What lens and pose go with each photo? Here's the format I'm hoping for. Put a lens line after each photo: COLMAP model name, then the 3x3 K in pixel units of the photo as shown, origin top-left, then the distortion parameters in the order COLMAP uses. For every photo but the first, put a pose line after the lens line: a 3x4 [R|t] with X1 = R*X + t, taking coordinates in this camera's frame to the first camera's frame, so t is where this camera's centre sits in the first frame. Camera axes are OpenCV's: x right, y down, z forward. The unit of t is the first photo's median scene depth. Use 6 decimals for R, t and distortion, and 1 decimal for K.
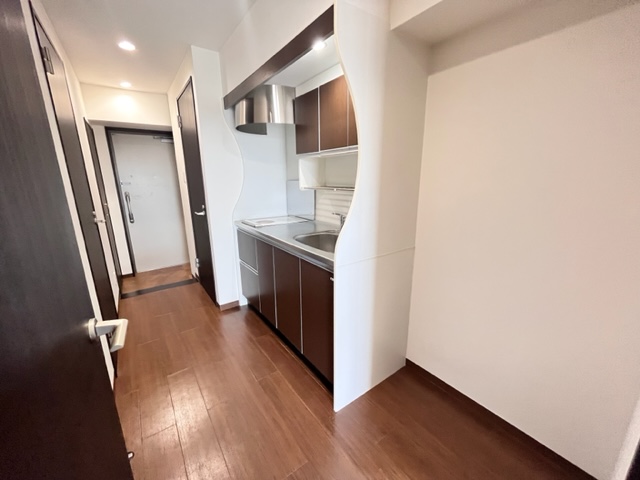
lens RADIAL K [[256.9, 0, 320.0], [0, 256.9, 240.0], [0, 0, 1]] dist [-0.000613, 0.000007]
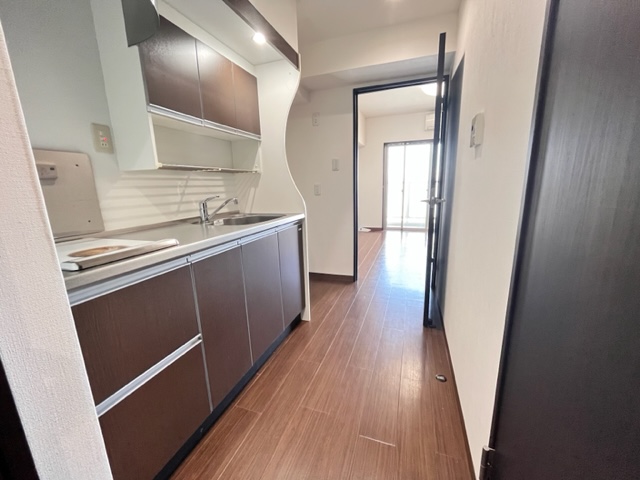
lens RADIAL K [[256.9, 0, 320.0], [0, 256.9, 240.0], [0, 0, 1]] dist [-0.000613, 0.000007]
pose [[-0.558402, -0.142156, 0.817300, -0.848010], [0.225001, 0.922326, 0.314150, -0.157993], [-0.798475, 0.359315, -0.483043, 1.144545]]
